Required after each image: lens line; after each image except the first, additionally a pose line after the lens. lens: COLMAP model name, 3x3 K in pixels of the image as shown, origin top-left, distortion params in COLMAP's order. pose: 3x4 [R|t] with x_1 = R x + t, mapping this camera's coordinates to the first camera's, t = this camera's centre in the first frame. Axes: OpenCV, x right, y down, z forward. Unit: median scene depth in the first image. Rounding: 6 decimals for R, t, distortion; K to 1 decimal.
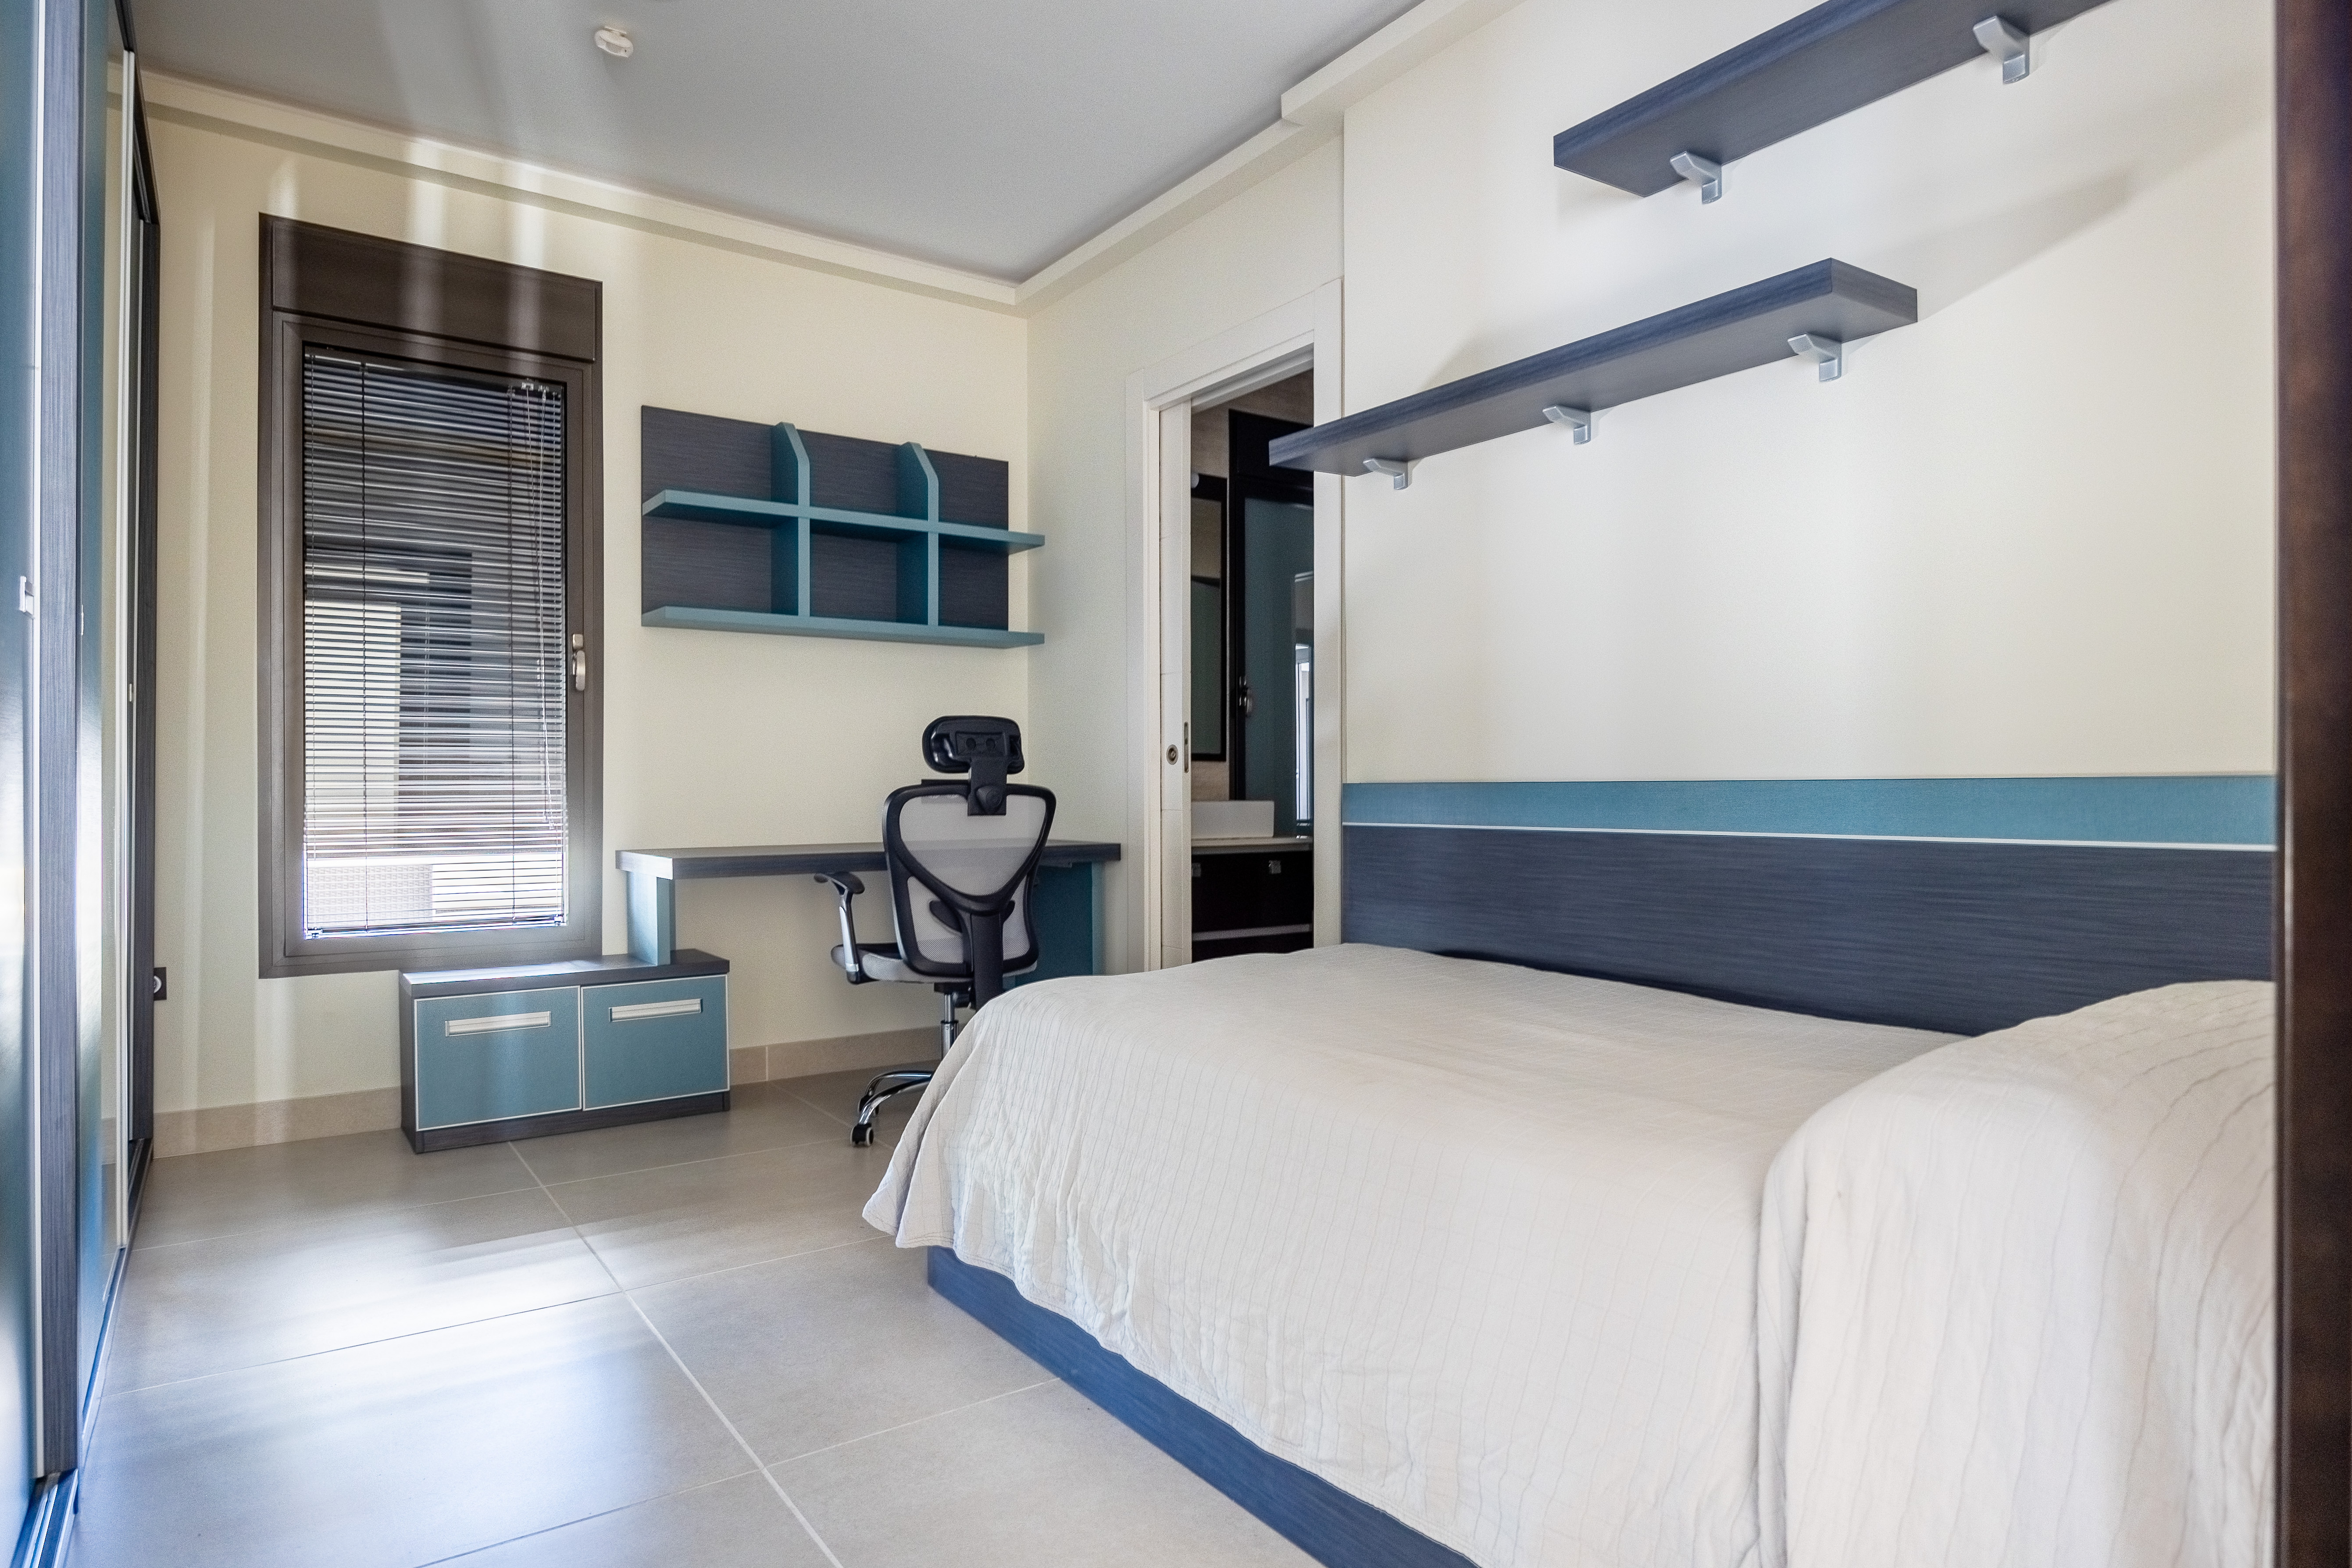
lens RADIAL K [[1345.6, 0, 1173.4], [0, 1345.6, 792.6], [0, 0, 1]] dist [-0.003621, -0.000326]
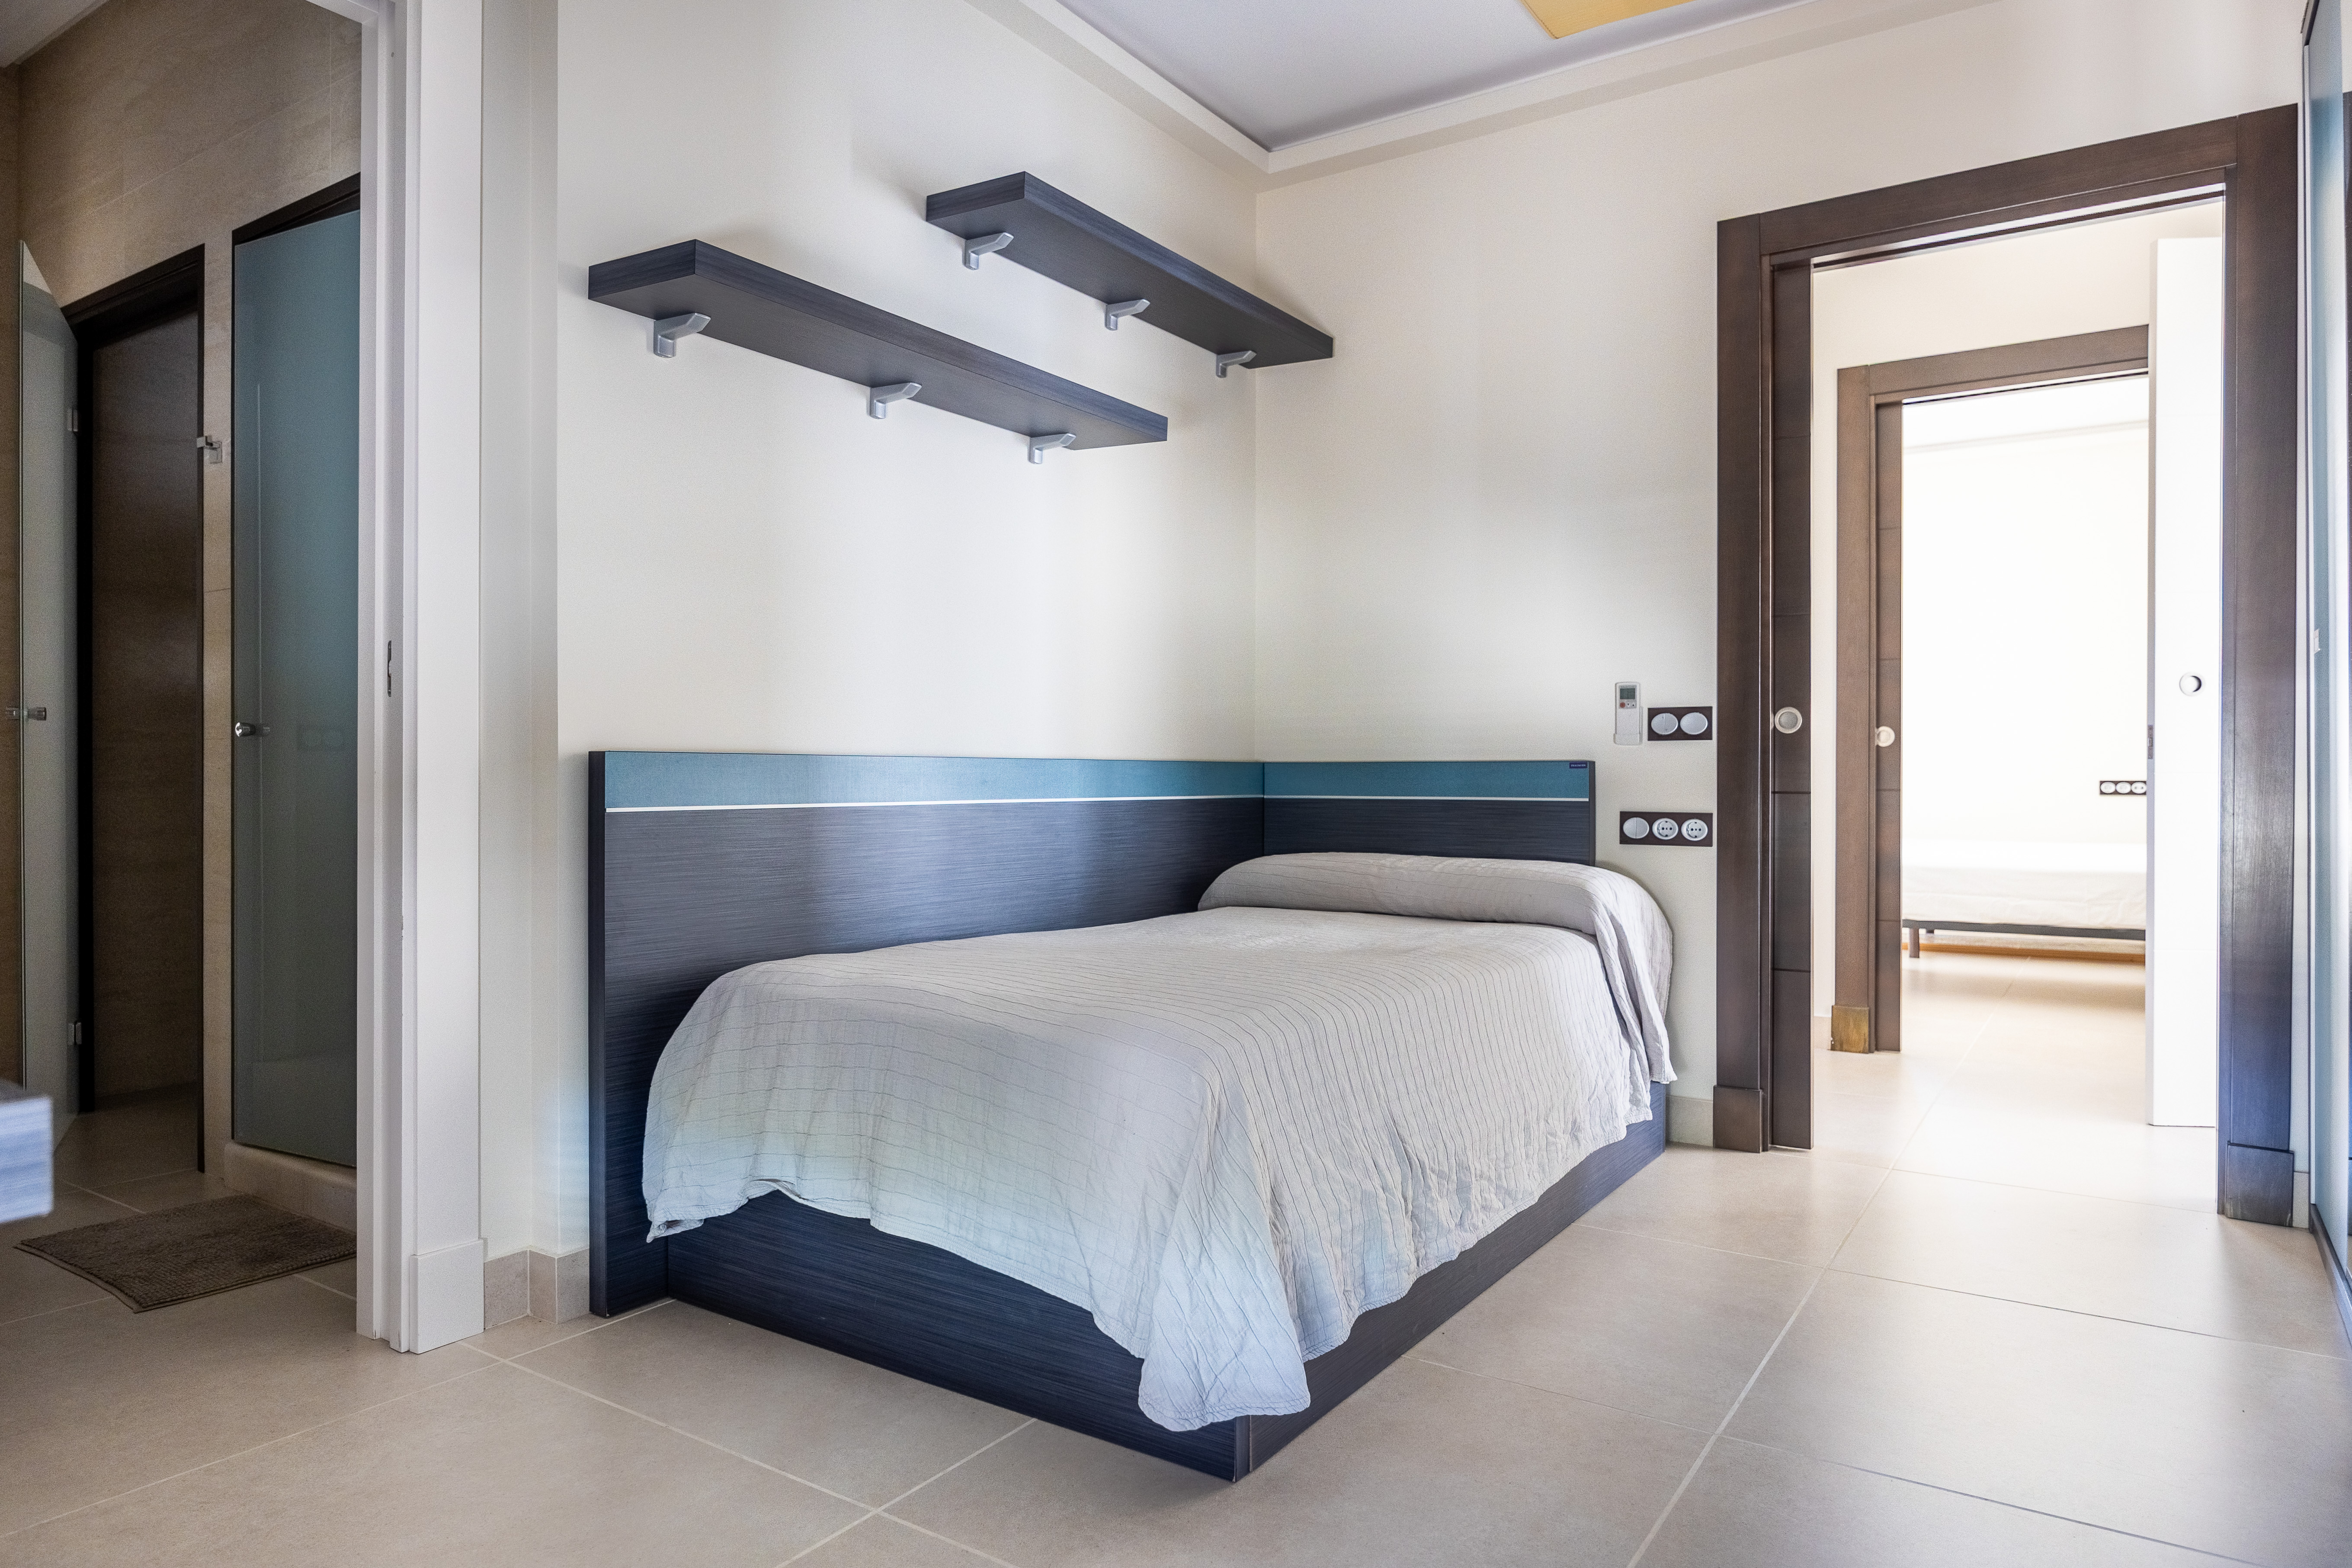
lens RADIAL K [[1457.4, 0, 1173.5], [0, 1457.4, 777.0], [0, 0, 1]] dist [0.006113, 0.000720]
pose [[-0.373238, -0.004513, 0.927724, -0.860576], [-0.006412, 0.999977, 0.002285, 0.003878], [-0.927713, -0.005096, -0.373259, 1.314469]]
